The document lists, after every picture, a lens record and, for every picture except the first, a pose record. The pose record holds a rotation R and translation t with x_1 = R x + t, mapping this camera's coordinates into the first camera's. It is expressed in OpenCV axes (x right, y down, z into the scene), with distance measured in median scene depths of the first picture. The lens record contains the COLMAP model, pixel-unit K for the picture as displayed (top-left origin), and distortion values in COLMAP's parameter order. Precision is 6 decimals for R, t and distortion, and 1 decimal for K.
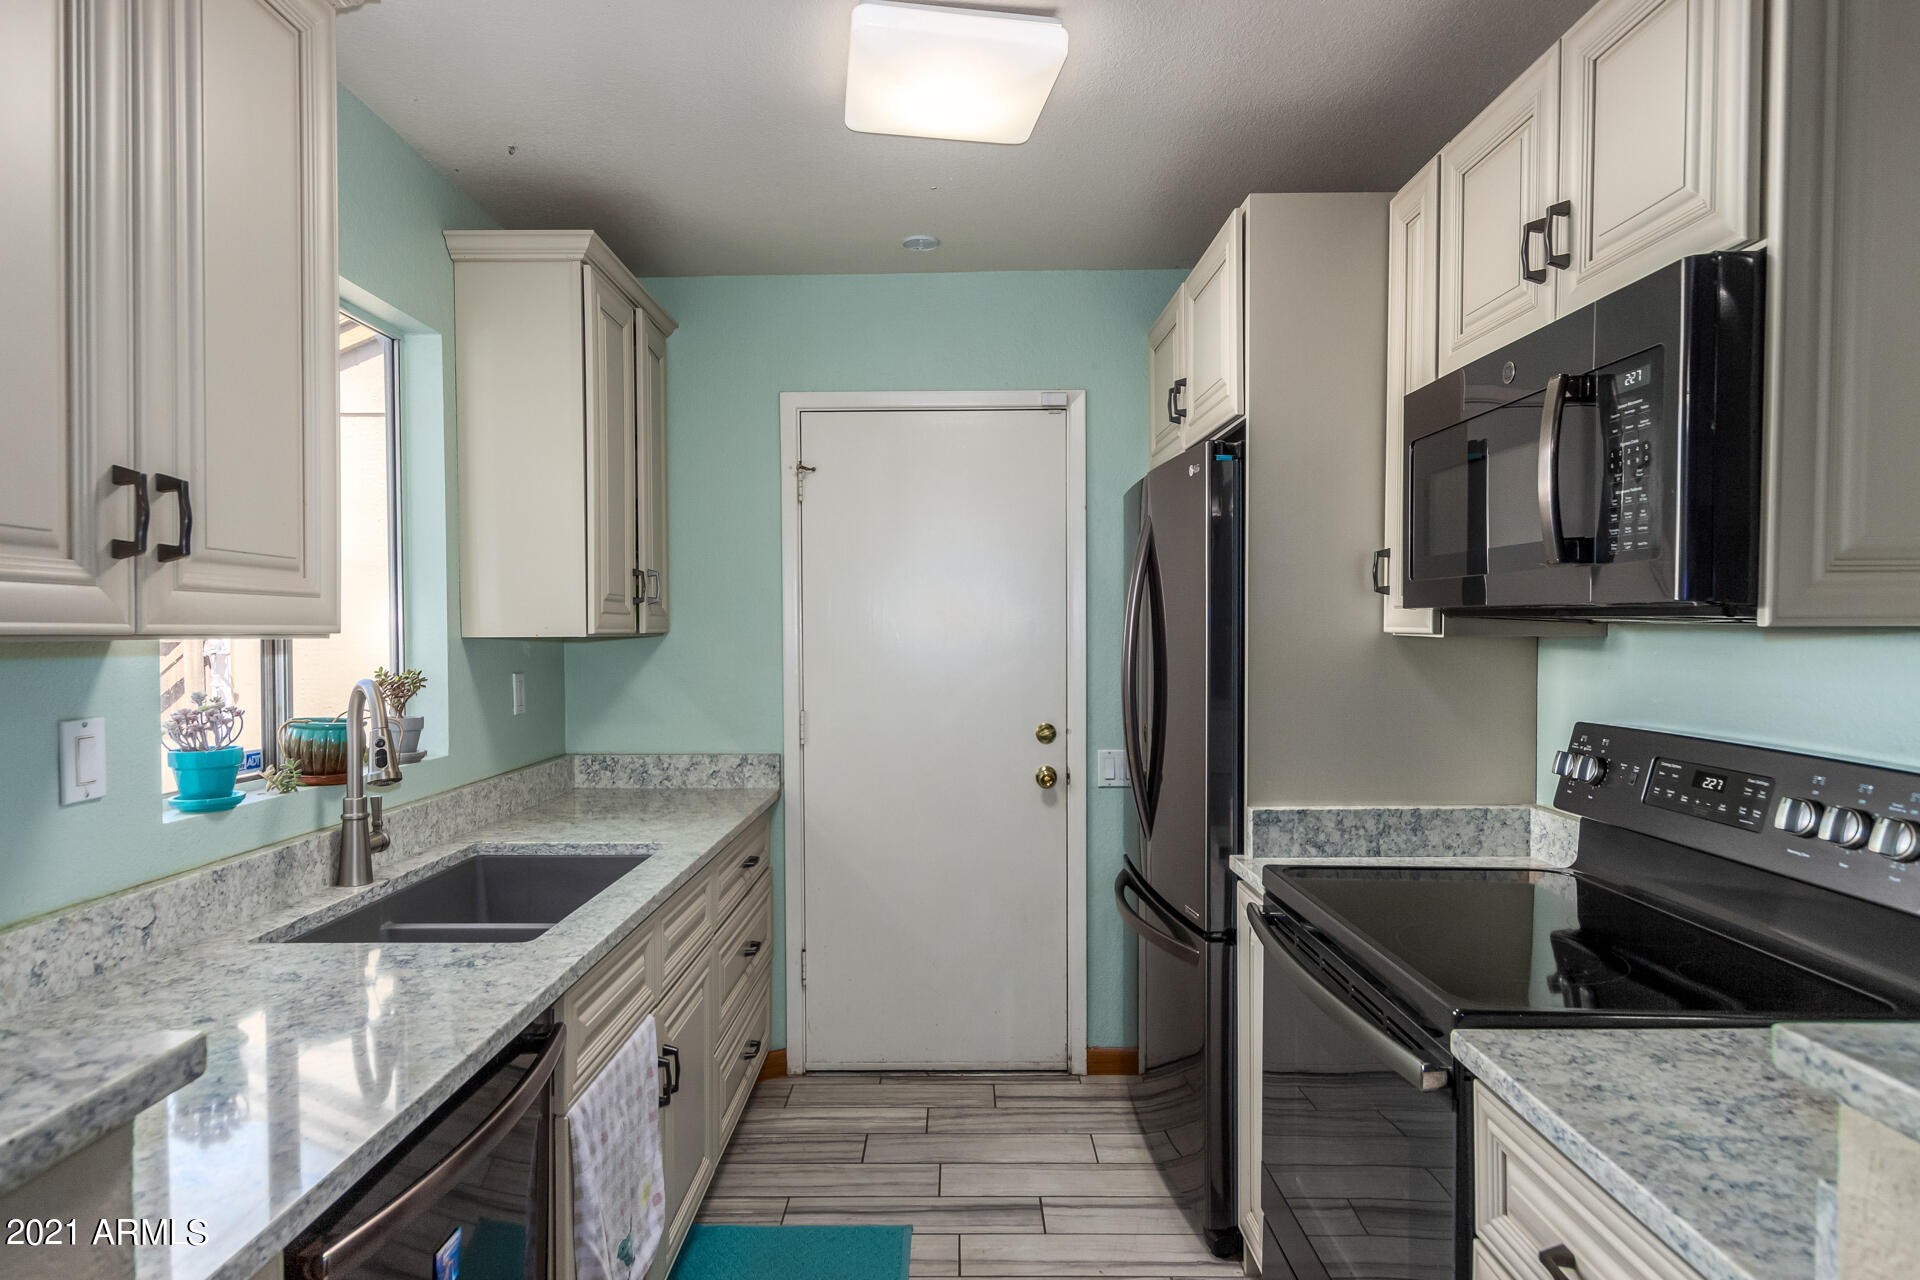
lens RADIAL K [[1026.5, 0, 970.3], [0, 1026.5, 647.2], [0, 0, 1]] dist [0.012230, -0.004890]
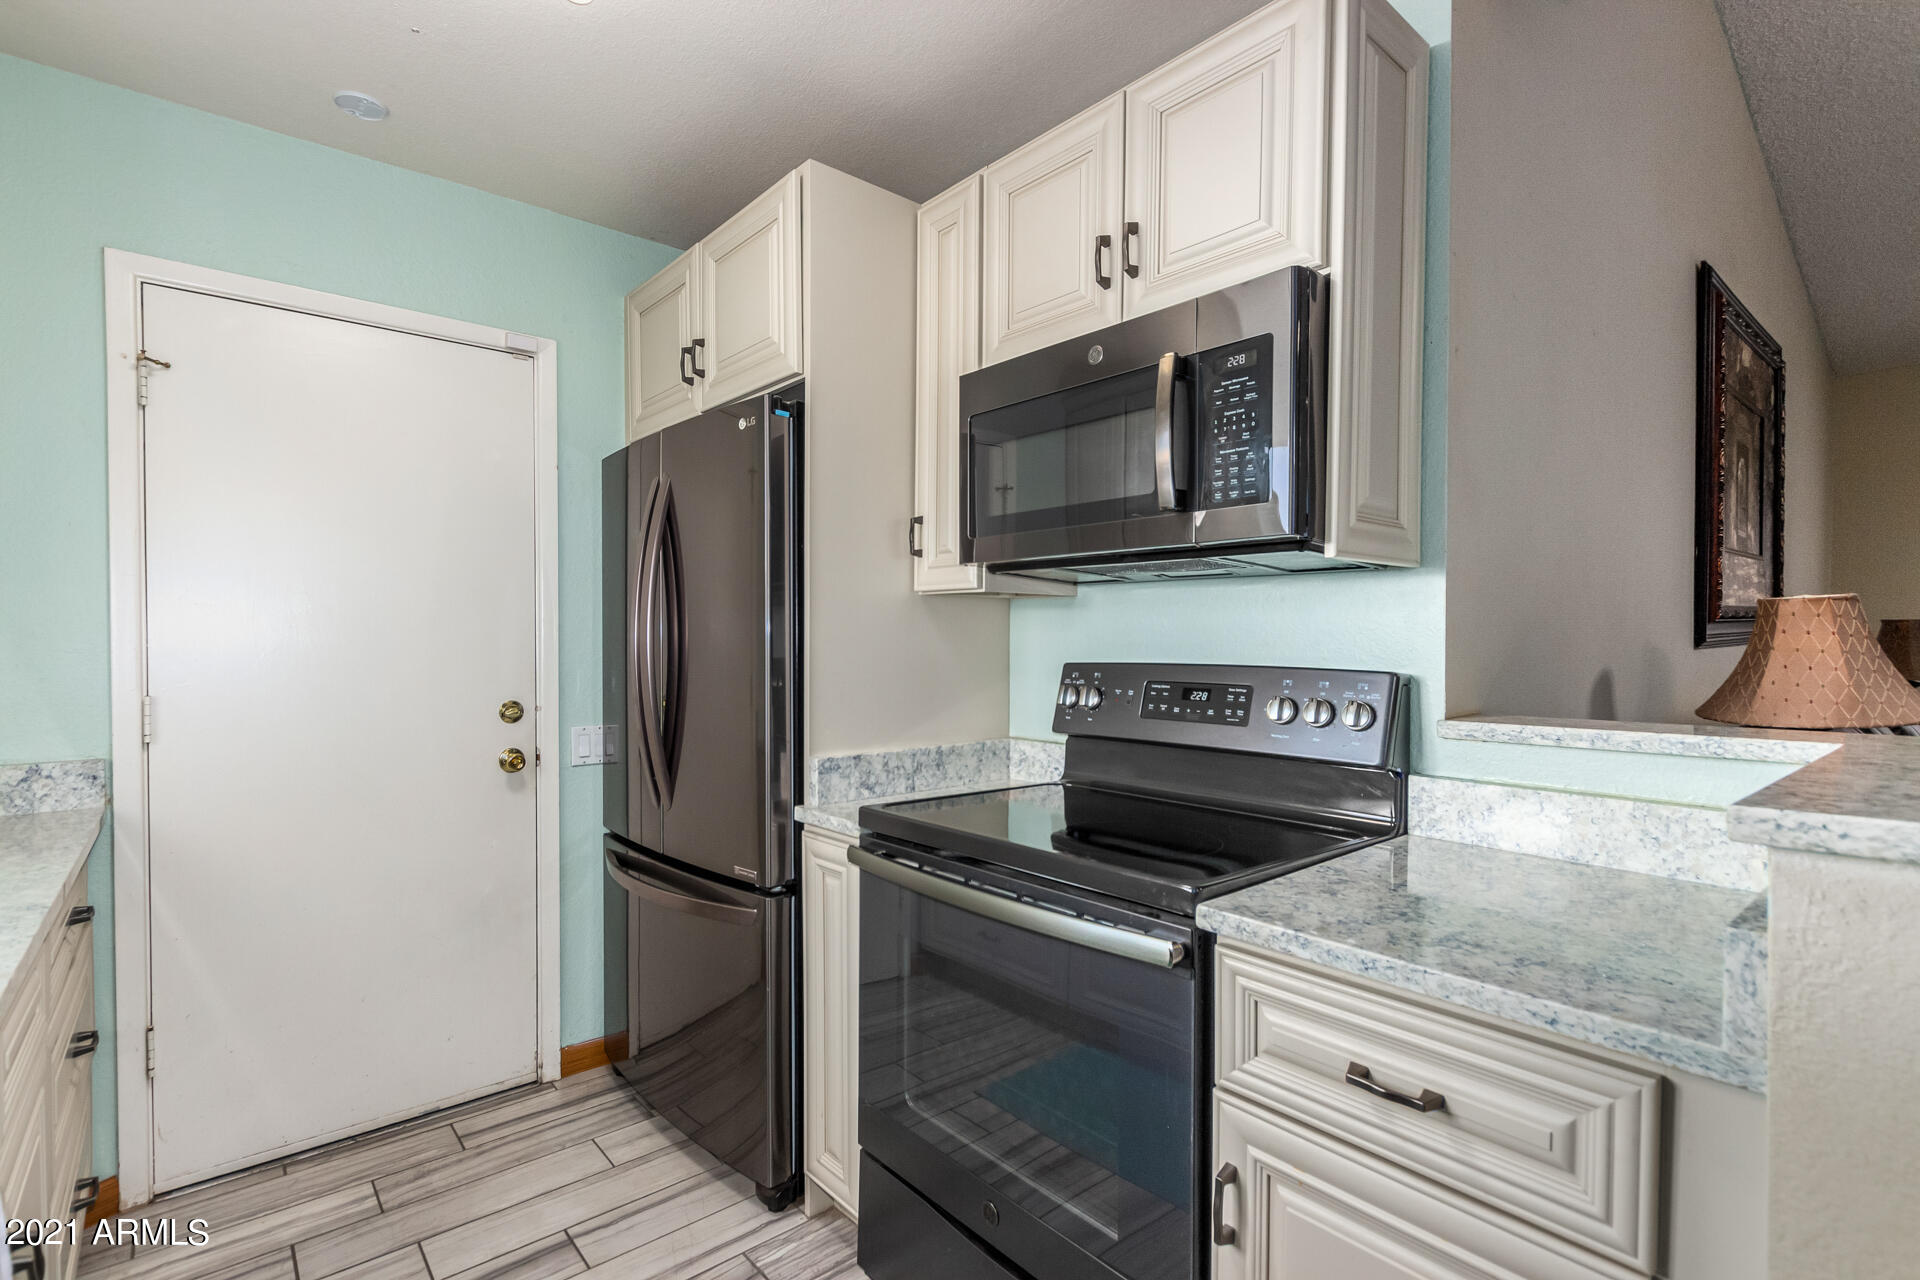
lens RADIAL K [[878.3, 0, 959.6], [0, 878.3, 644.5], [0, 0, 1]] dist [0.010563, -0.005936]
pose [[0.769085, -0.001692, 0.639145, -0.174509], [0.009113, 0.999924, -0.008318, 0.052159], [-0.639082, 0.012222, 0.769042, 0.231869]]
